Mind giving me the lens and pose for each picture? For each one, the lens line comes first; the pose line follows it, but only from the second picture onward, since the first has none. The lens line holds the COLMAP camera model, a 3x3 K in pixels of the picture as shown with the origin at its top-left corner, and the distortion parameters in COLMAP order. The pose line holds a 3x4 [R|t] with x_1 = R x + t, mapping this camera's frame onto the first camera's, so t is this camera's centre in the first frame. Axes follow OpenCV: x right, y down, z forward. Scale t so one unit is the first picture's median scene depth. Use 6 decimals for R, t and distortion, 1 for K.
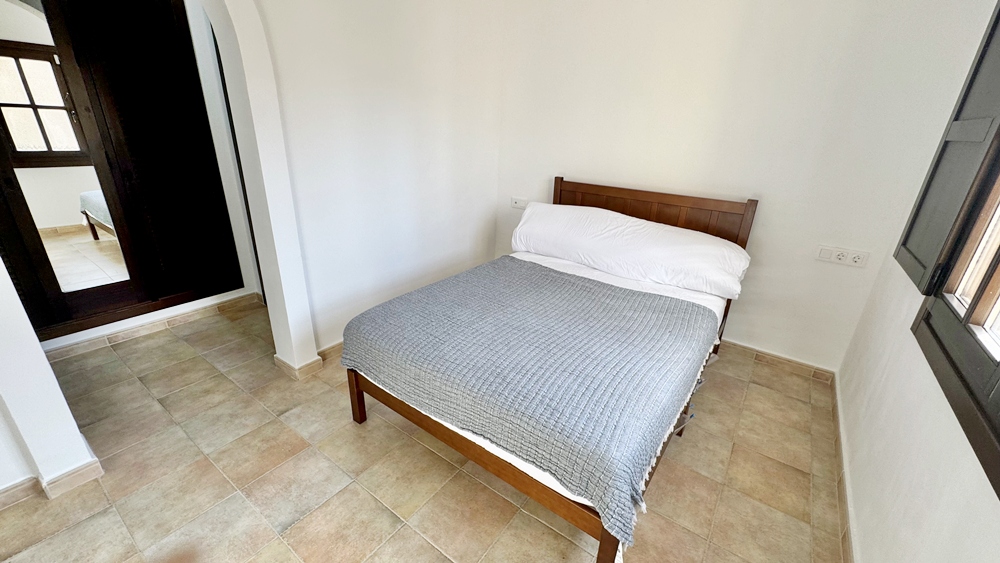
lens RADIAL K [[400.2, 0, 500.0], [0, 400.2, 281.5], [0, 0, 1]] dist [-0.003225, 0.000407]
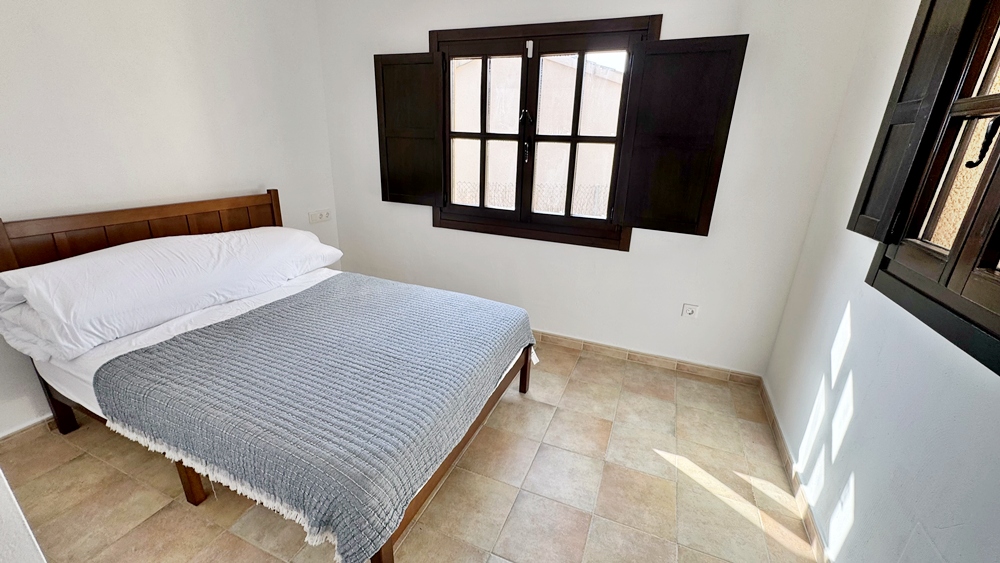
lens RADIAL K [[400.2, 0, 500.0], [0, 400.2, 281.5], [0, 0, 1]] dist [-0.003225, 0.000407]
pose [[-0.227664, -0.362870, 0.903601, -0.696086], [0.318107, 0.849338, 0.421227, -0.268033], [-0.920313, 0.383340, -0.077932, 0.611559]]
